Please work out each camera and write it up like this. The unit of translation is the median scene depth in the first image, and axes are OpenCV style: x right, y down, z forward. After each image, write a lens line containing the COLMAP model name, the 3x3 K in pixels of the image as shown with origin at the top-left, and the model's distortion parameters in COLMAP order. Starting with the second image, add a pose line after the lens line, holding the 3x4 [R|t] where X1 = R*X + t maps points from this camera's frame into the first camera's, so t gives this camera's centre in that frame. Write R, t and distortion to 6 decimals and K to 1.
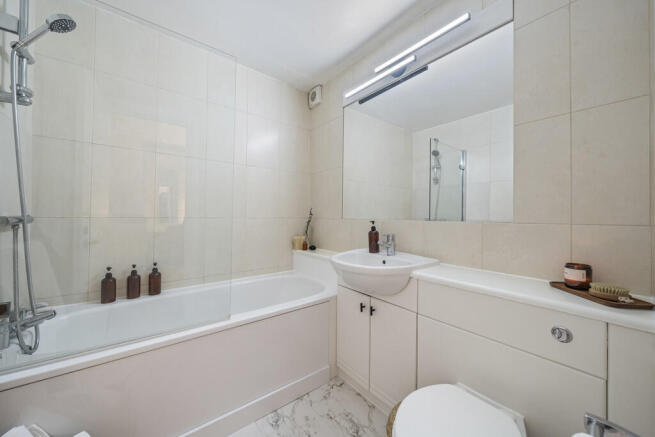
lens RADIAL K [[240.7, 0, 326.5], [0, 240.7, 213.1], [0, 0, 1]] dist [-0.000208, -0.000142]
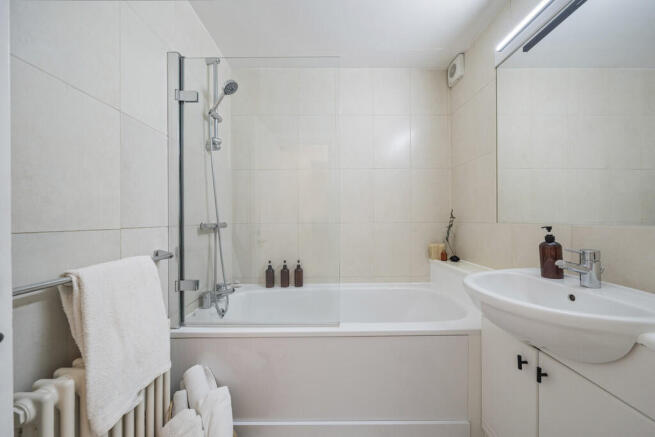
lens RADIAL K [[226.8, 0, 327.5], [0, 226.8, 218.5], [0, 0, 1]] dist [-0.005875, -0.000122]
pose [[0.785043, -0.018142, -0.619176, 0.110303], [0.023820, 0.999716, 0.000909, -0.001382], [0.618983, -0.015463, 0.785252, 0.201504]]
